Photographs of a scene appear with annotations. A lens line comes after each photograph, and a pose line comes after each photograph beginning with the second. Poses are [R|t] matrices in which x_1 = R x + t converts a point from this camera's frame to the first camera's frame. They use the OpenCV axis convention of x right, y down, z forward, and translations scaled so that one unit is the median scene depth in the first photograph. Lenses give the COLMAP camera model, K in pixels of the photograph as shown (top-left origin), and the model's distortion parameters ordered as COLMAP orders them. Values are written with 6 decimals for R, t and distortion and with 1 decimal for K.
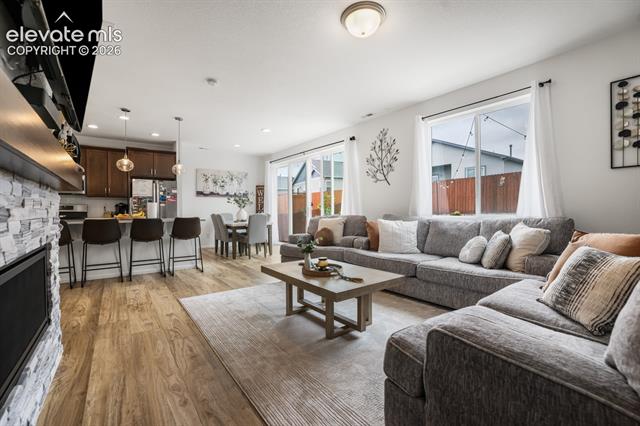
lens RADIAL K [[275.2, 0, 314.5], [0, 275.2, 211.4], [0, 0, 1]] dist [-0.031171, 0.007177]
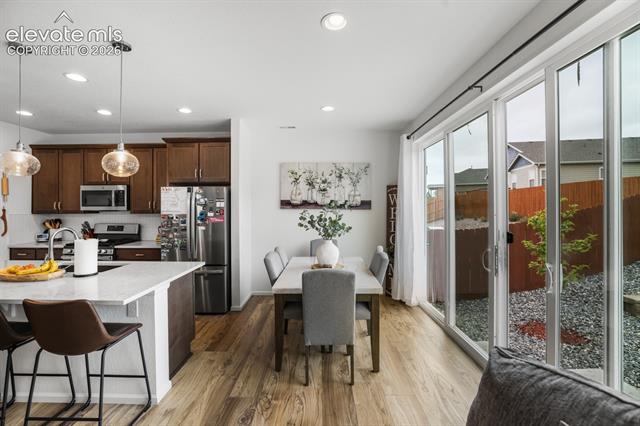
lens RADIAL K [[275.2, 0, 319.2], [0, 275.2, 207.9], [0, 0, 1]] dist [-0.031171, 0.007177]
pose [[0.794909, 0.002842, -0.606722, 0.008414], [-0.003528, 0.999994, 0.000061, -0.085804], [0.606719, 0.002093, 0.794914, 0.852586]]
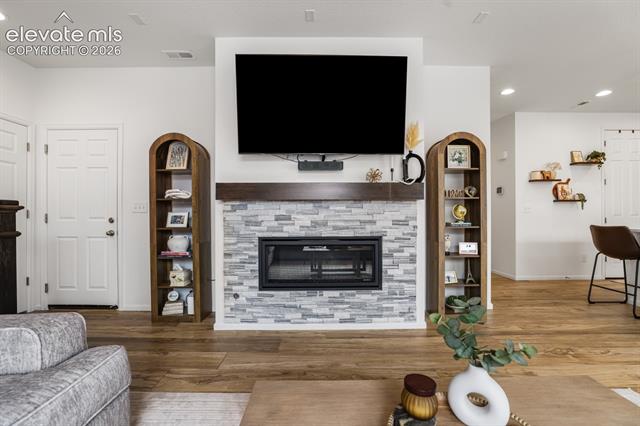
lens RADIAL K [[275.2, 0, 313.9], [0, 275.2, 213.1], [0, 0, 1]] dist [-0.031171, 0.007177]
pose [[-0.586958, 0.002011, -0.809615, 0.165945], [-0.000942, 0.999995, 0.003166, -0.005985], [0.809617, 0.002621, -0.586953, 0.529345]]
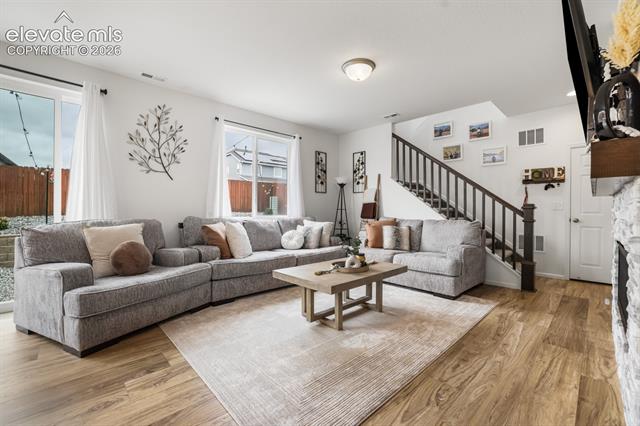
lens RADIAL K [[275.2, 0, 318.4], [0, 275.2, 210.3], [0, 0, 1]] dist [-0.031171, 0.007177]
pose [[-0.131383, 0.005774, 0.991315, -0.537541], [0.002830, 0.999981, -0.005449, -0.002794], [-0.991328, 0.002089, -0.131397, 0.655579]]
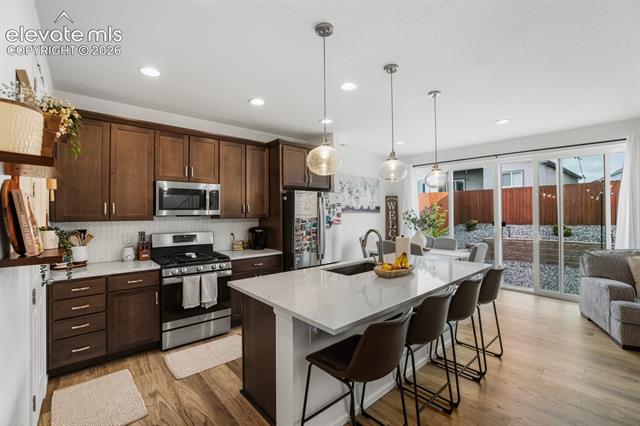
lens RADIAL K [[275.2, 0, 319.6], [0, 275.2, 207.0], [0, 0, 1]] dist [-0.031171, 0.007177]
pose [[0.995408, 0.002074, 0.095697, -0.798156], [-0.000004, 0.999766, -0.021626, -0.080365], [-0.095719, 0.021526, 0.995176, 0.440427]]
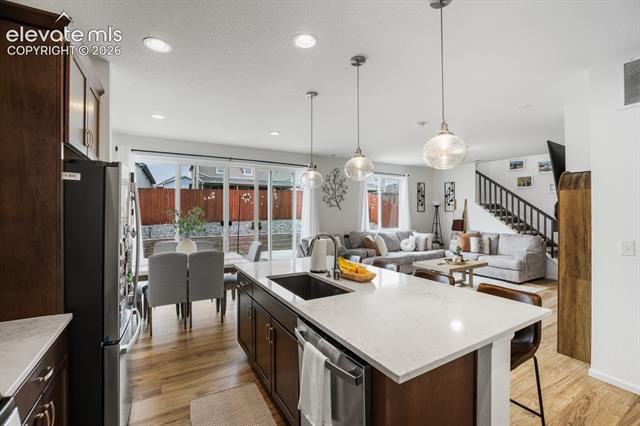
lens RADIAL K [[275.2, 0, 323.6], [0, 275.2, 211.0], [0, 0, 1]] dist [-0.031171, 0.007177]
pose [[0.095016, 0.002566, 0.995472, -1.069994], [0.006271, 0.999975, -0.003176, -0.084102], [-0.995456, 0.006544, 0.094998, 0.913026]]
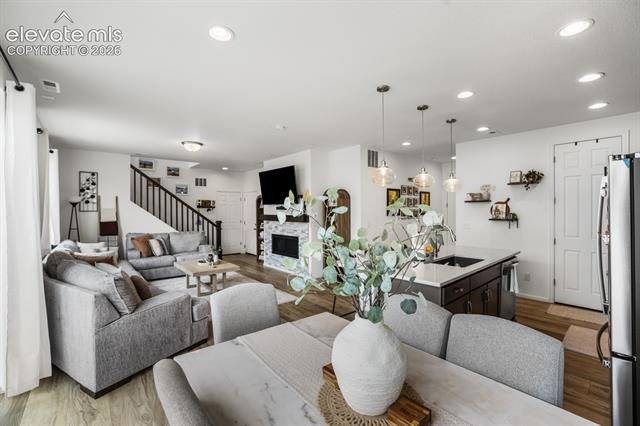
lens RADIAL K [[275.2, 0, 319.3], [0, 275.2, 208.5], [0, 0, 1]] dist [-0.031171, 0.007177]
pose [[-0.996775, 0.007589, -0.079894, -0.319263], [0.007515, 0.999971, 0.001229, -0.088265], [0.079901, 0.000625, -0.996803, 1.562155]]
